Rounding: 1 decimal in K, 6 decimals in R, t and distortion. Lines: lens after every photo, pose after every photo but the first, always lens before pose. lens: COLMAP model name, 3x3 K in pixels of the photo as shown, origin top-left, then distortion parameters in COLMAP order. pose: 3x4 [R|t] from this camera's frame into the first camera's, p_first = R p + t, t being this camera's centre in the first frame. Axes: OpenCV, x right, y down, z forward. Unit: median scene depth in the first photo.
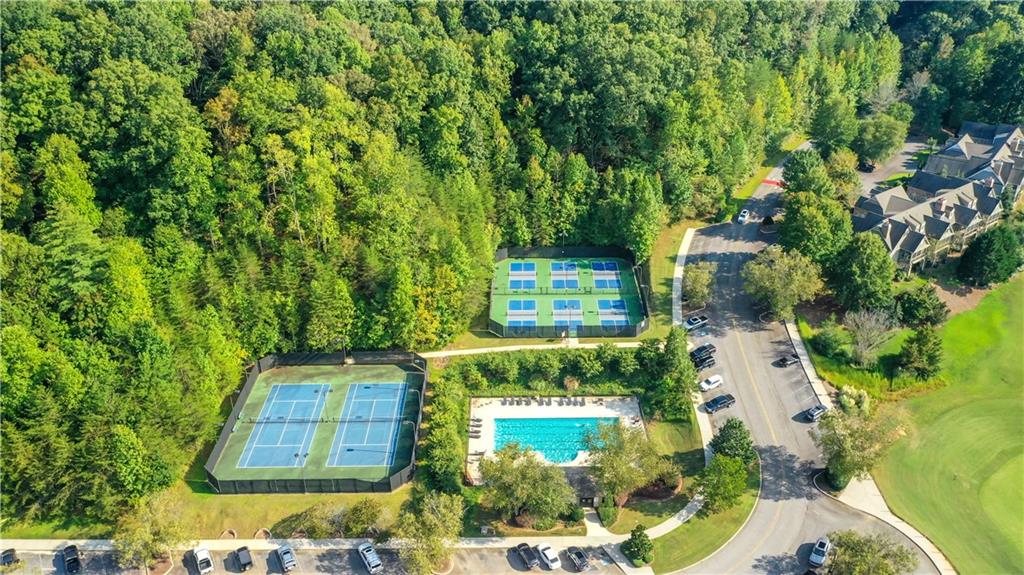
lens RADIAL K [[822.5, 0, 512.0], [0, 822.5, 287.5], [0, 0, 1]] dist [-0.008015, -0.007369]
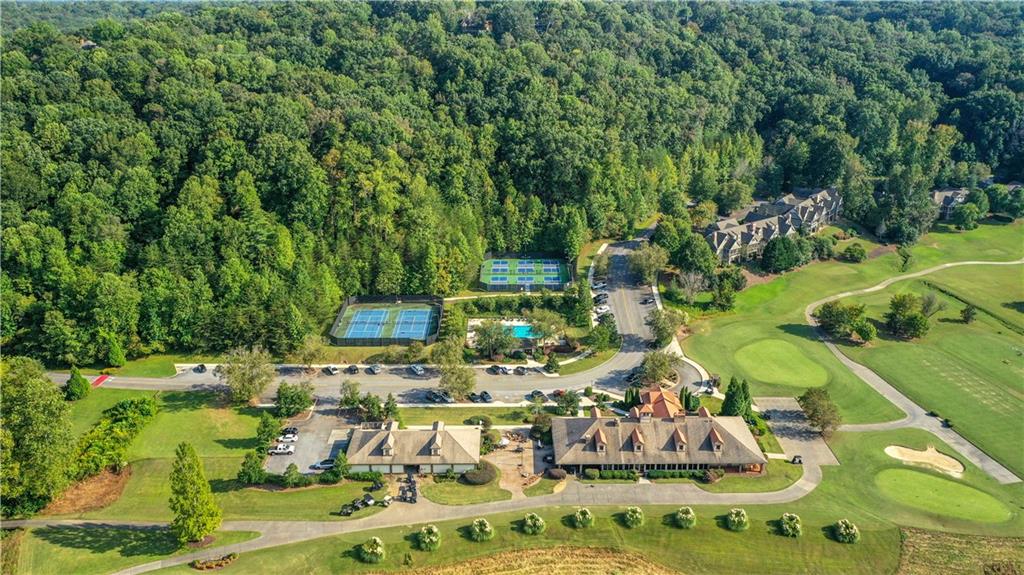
lens RADIAL K [[822.5, 0, 512.0], [0, 822.5, 287.5], [0, 0, 1]] dist [-0.008015, -0.007369]
pose [[0.999922, 0.010199, 0.007186, 0.026417], [-0.009129, 0.990694, -0.135804, 0.265376], [-0.008505, 0.135728, 0.990710, -0.660327]]
